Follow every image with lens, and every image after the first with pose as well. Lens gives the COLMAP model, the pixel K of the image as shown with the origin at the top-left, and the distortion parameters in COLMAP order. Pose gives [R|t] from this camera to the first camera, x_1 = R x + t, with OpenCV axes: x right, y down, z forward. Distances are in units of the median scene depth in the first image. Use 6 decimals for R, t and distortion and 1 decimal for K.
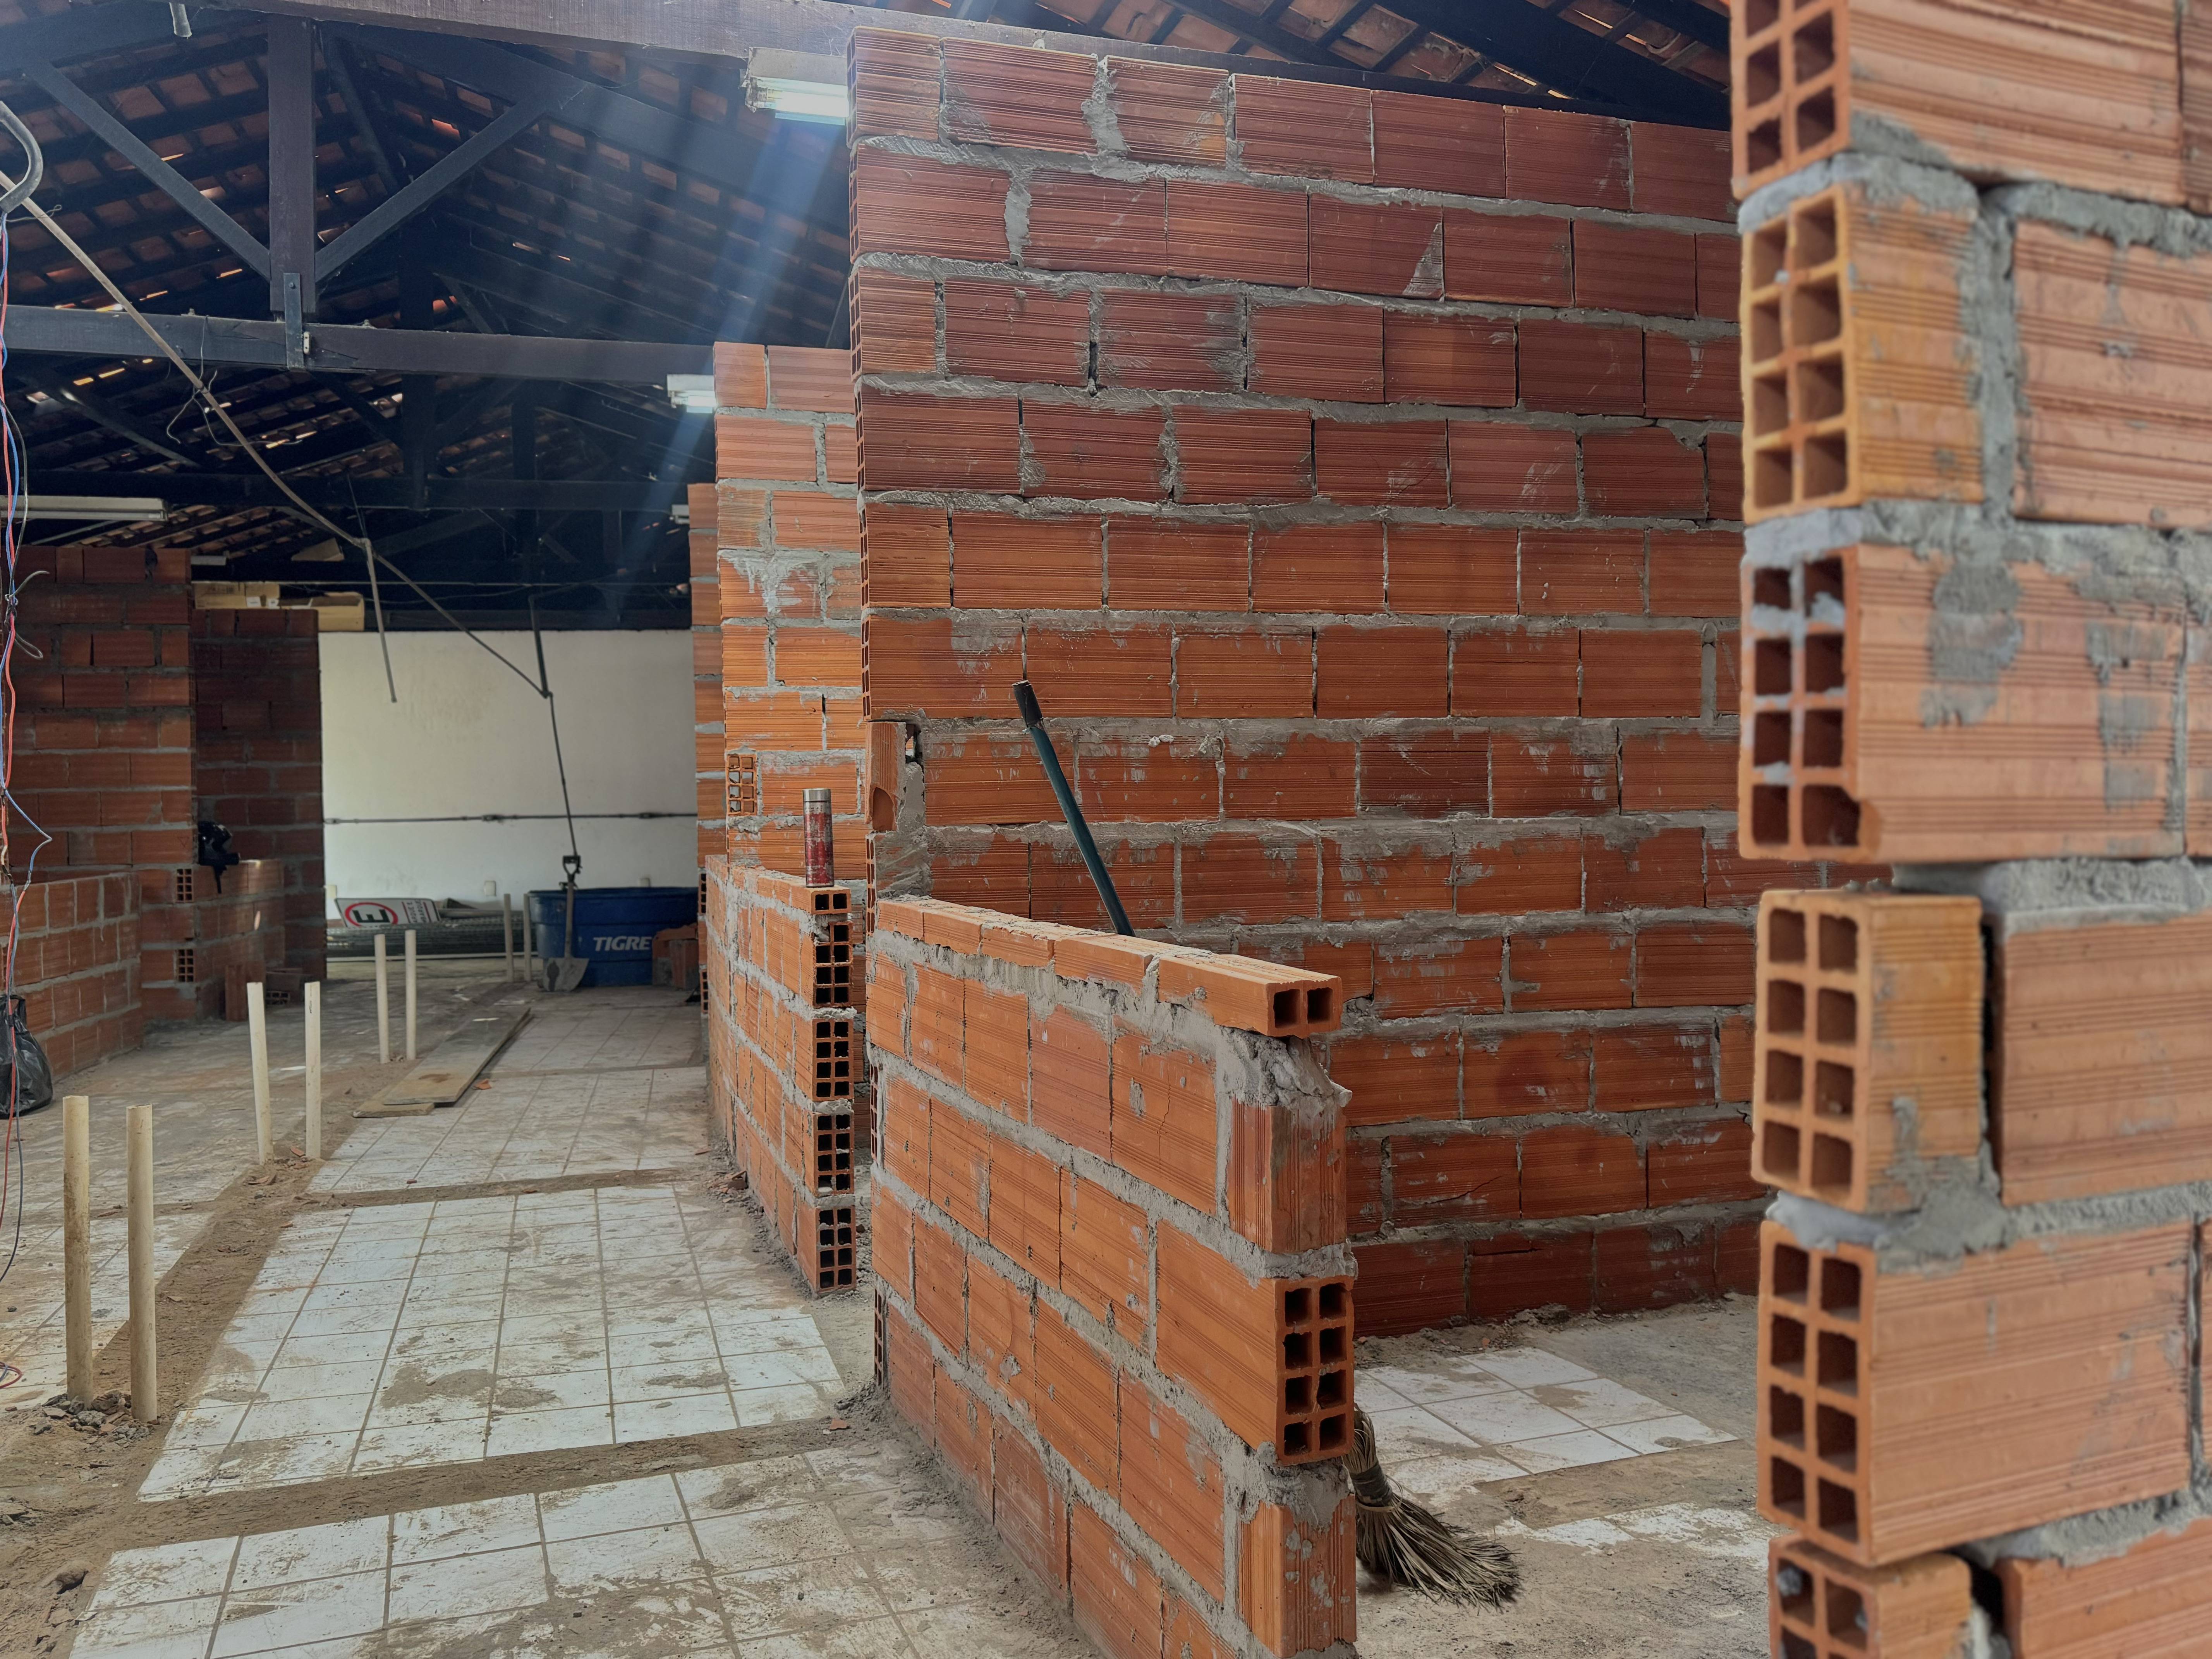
lens RADIAL K [[1722.5, 0, 1032.4], [0, 1722.5, 809.4], [0, 0, 1]] dist [0.138127, -0.195296]
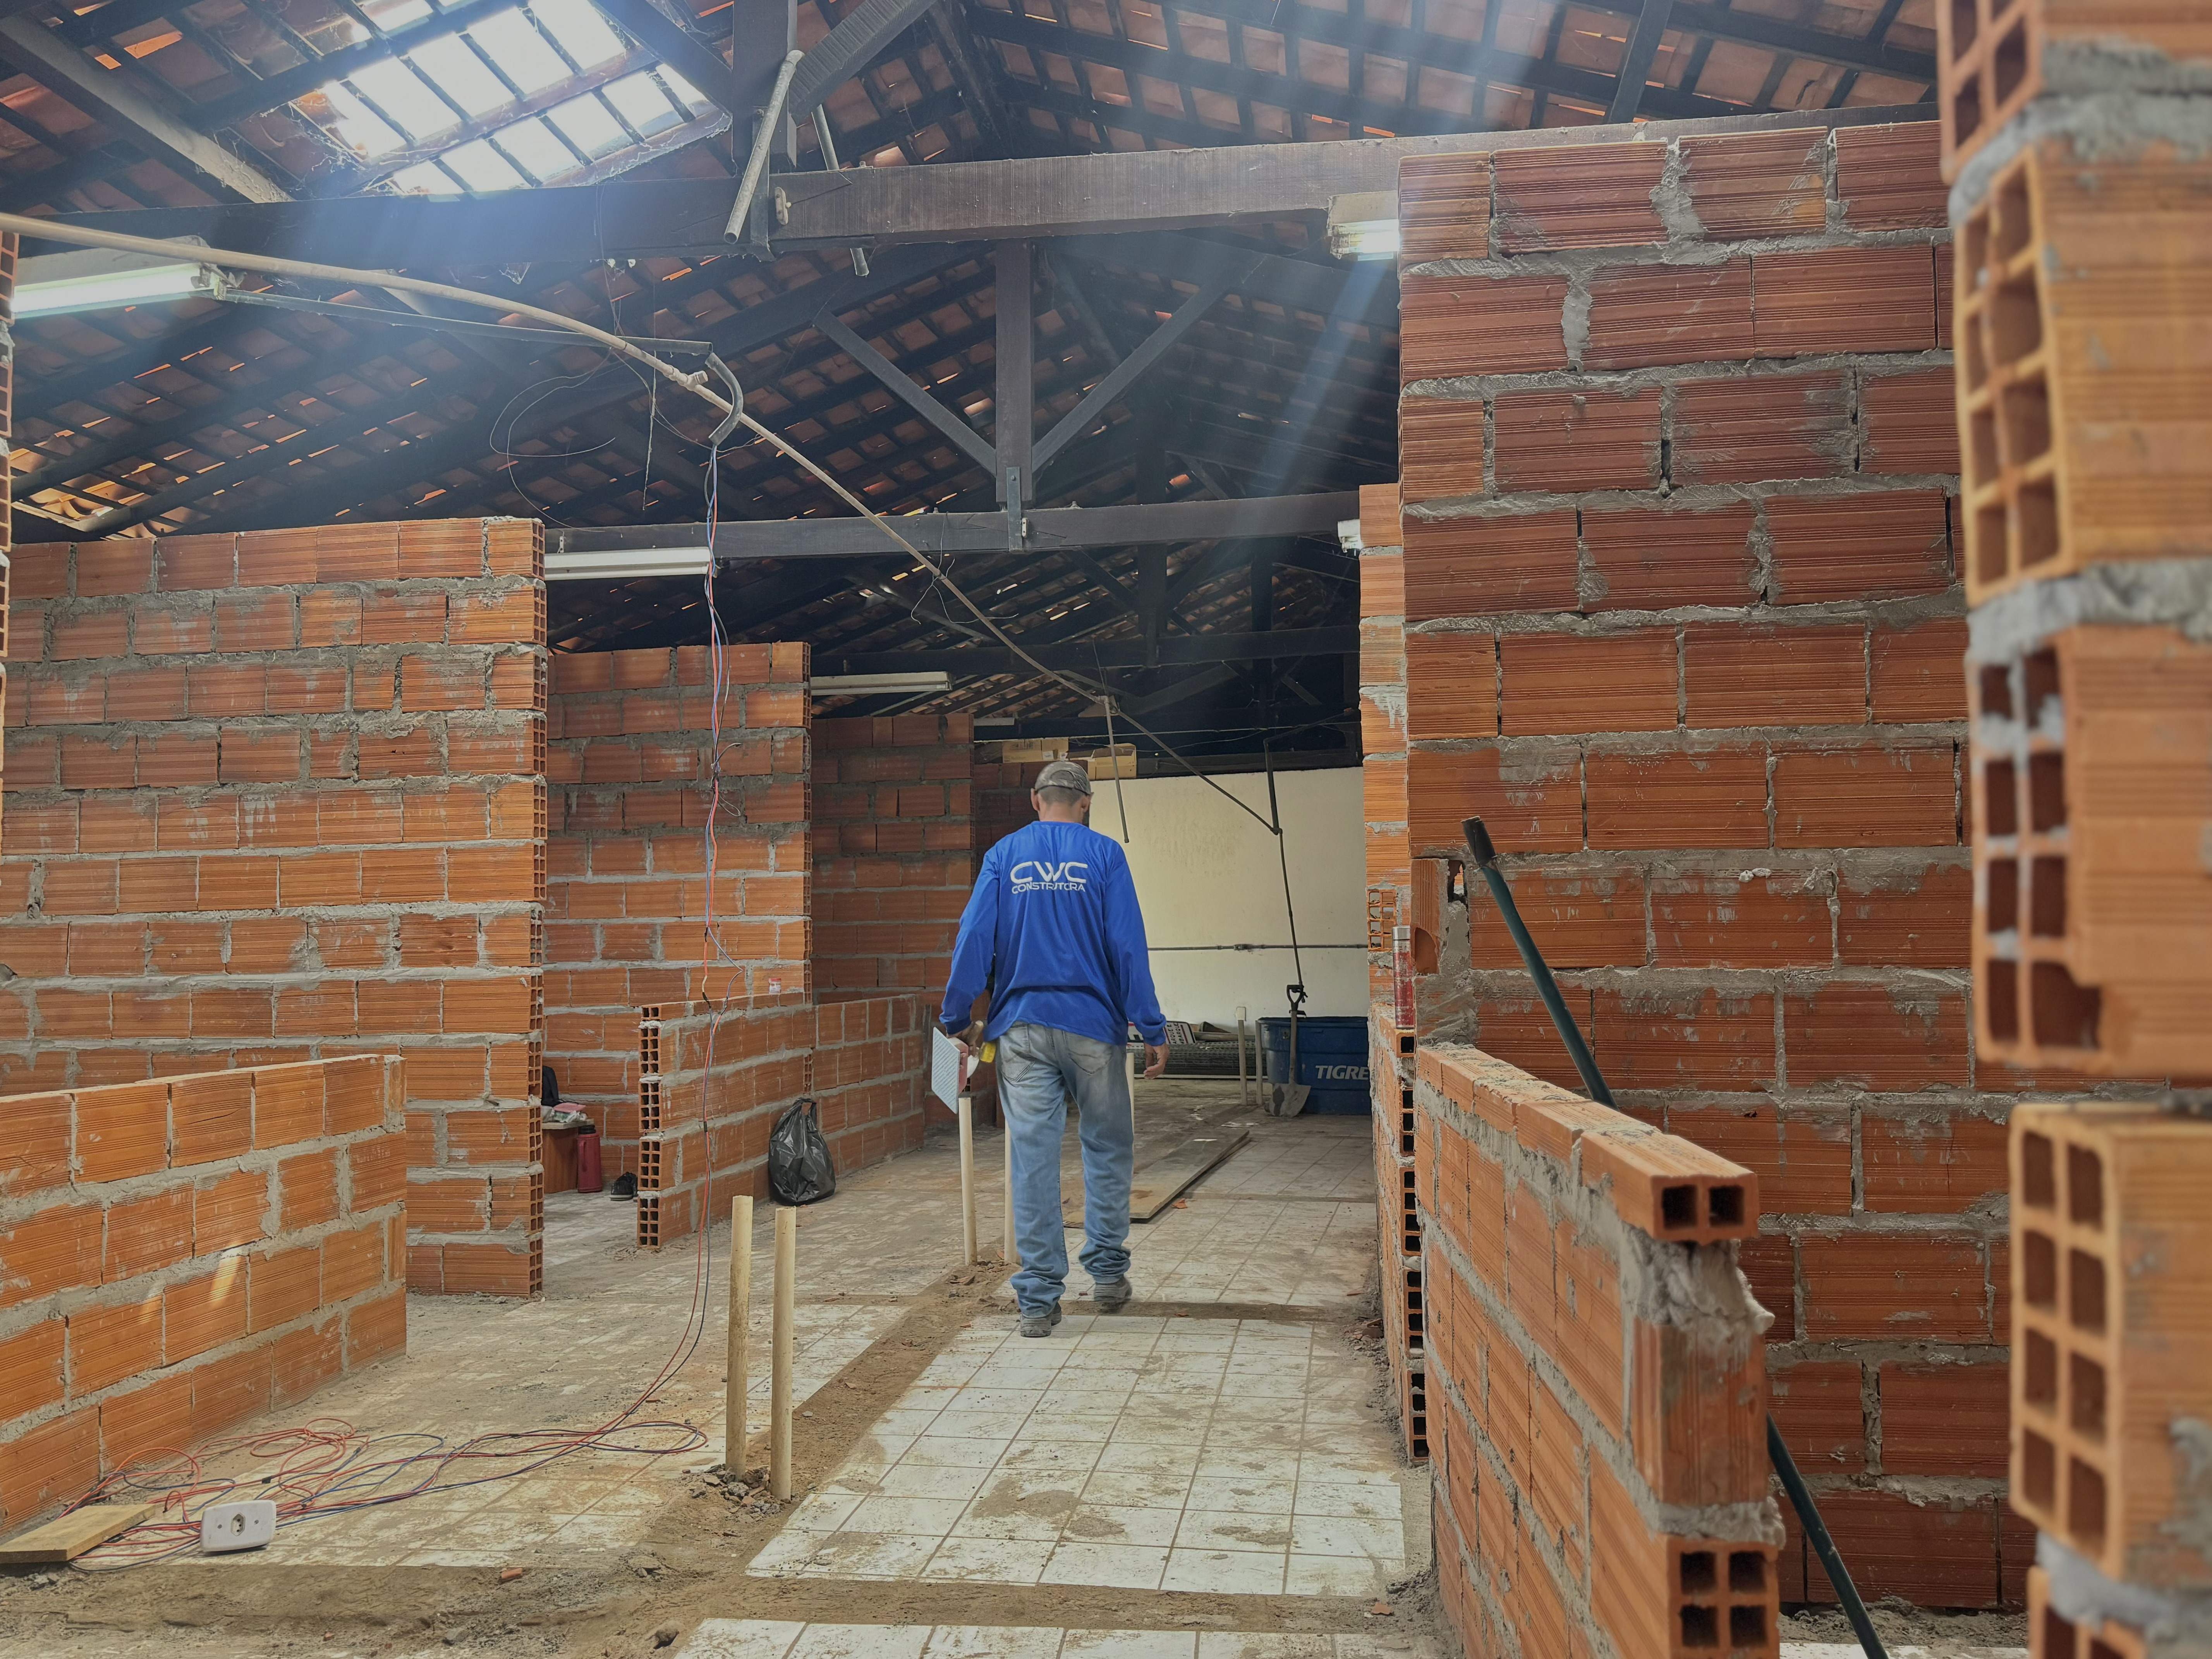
lens RADIAL K [[1697.7, 0, 1106.0], [0, 1697.7, 829.5], [0, 0, 1]] dist [0.096841, -0.129961]
pose [[0.911512, -0.022357, -0.410665, 0.133059], [-0.003232, 0.998101, -0.061511, -0.008072], [0.411261, 0.057396, 0.909709, 0.068914]]
